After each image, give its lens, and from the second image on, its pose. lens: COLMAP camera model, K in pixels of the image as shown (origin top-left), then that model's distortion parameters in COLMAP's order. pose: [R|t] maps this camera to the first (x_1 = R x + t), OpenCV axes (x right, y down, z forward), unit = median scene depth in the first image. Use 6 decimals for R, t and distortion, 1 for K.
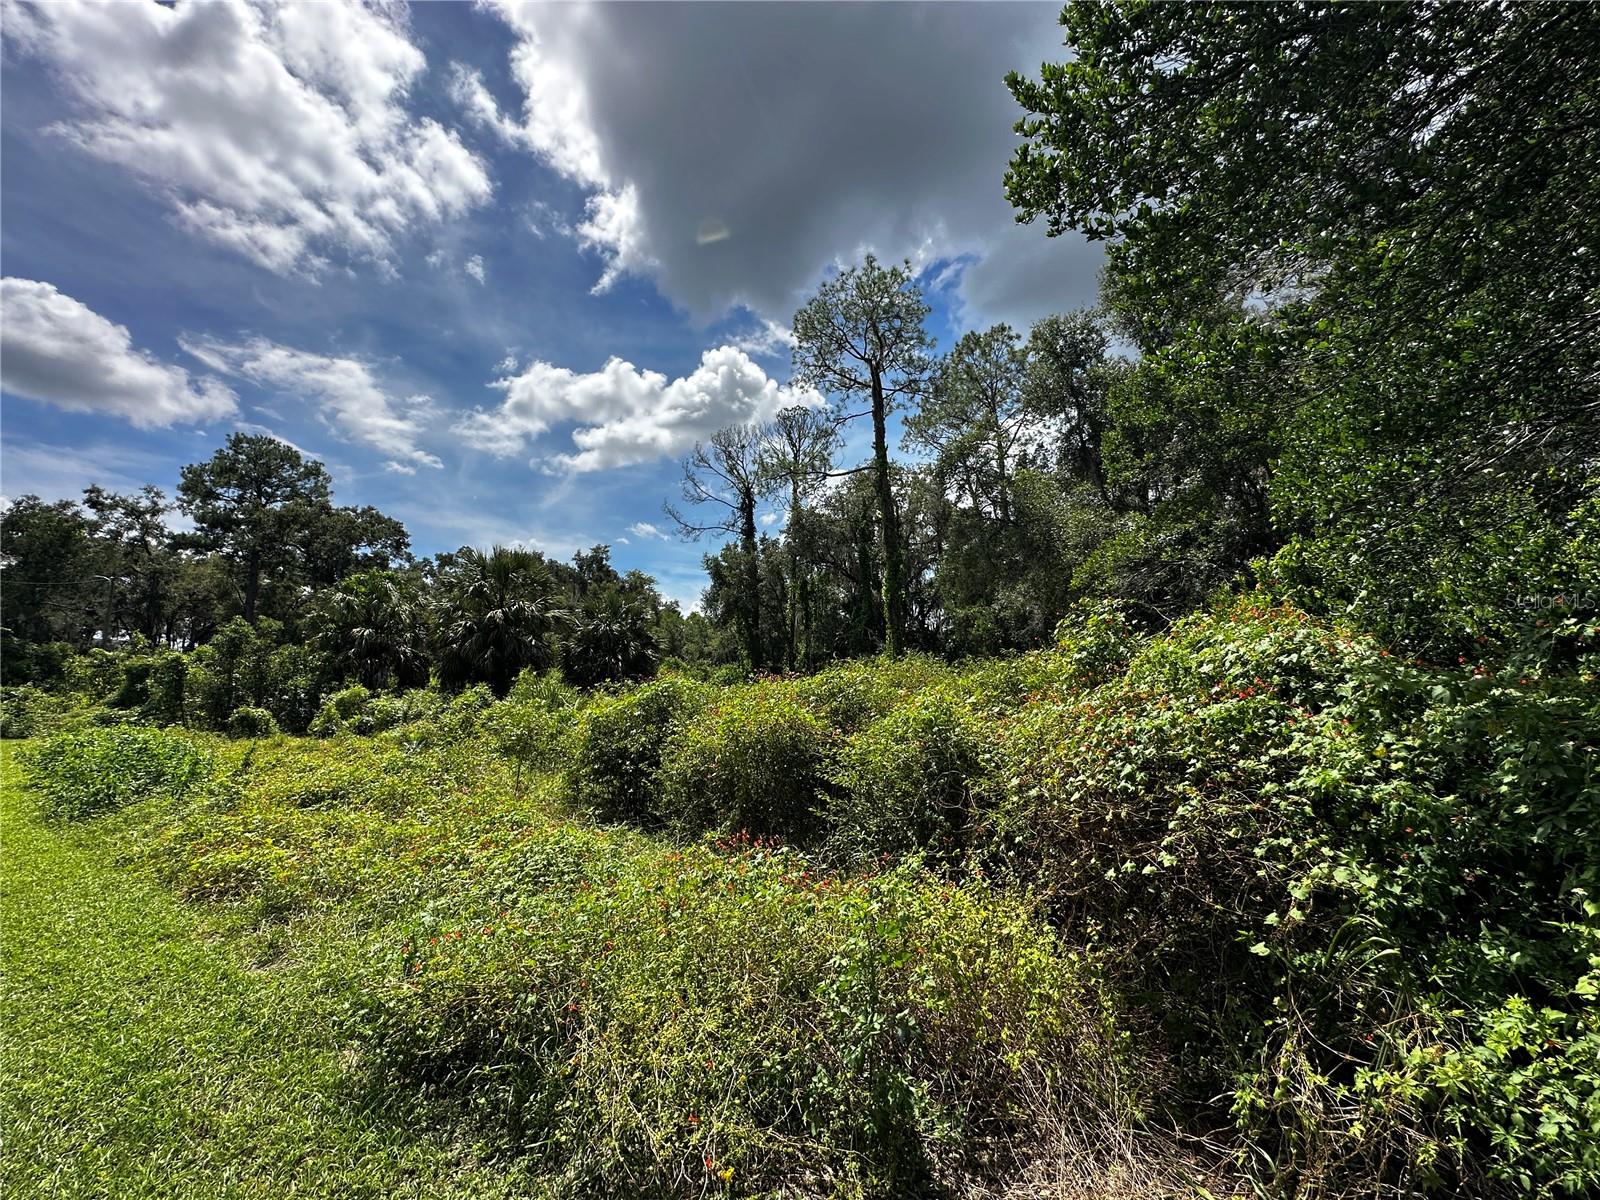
lens RADIAL K [[646.9, 0, 799.9], [0, 646.9, 597.5], [0, 0, 1]] dist [-0.000744, 0.000437]
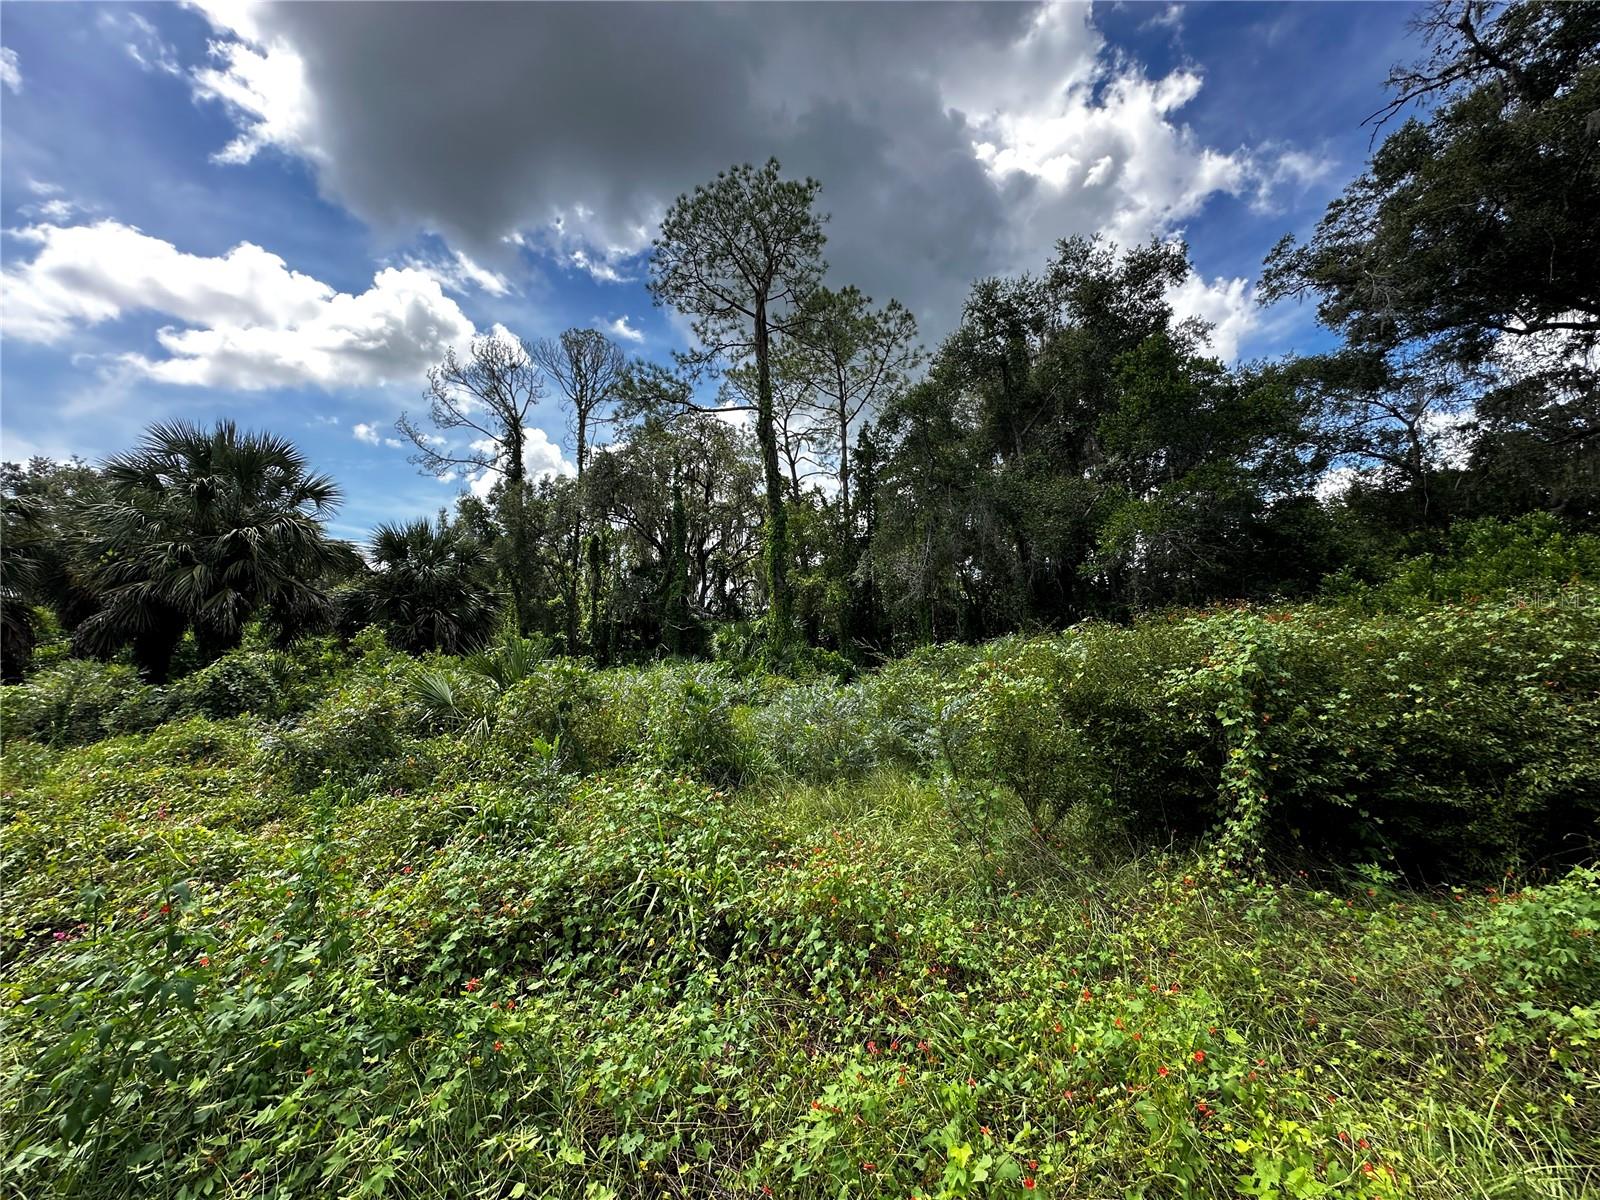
lens RADIAL K [[646.9, 0, 799.9], [0, 646.9, 597.5], [0, 0, 1]] dist [-0.000744, 0.000437]
pose [[0.889147, 0.040558, 0.455821, -0.119366], [-0.055367, 0.998282, 0.019175, 0.018767], [-0.454260, -0.042287, 0.889865, 0.105227]]
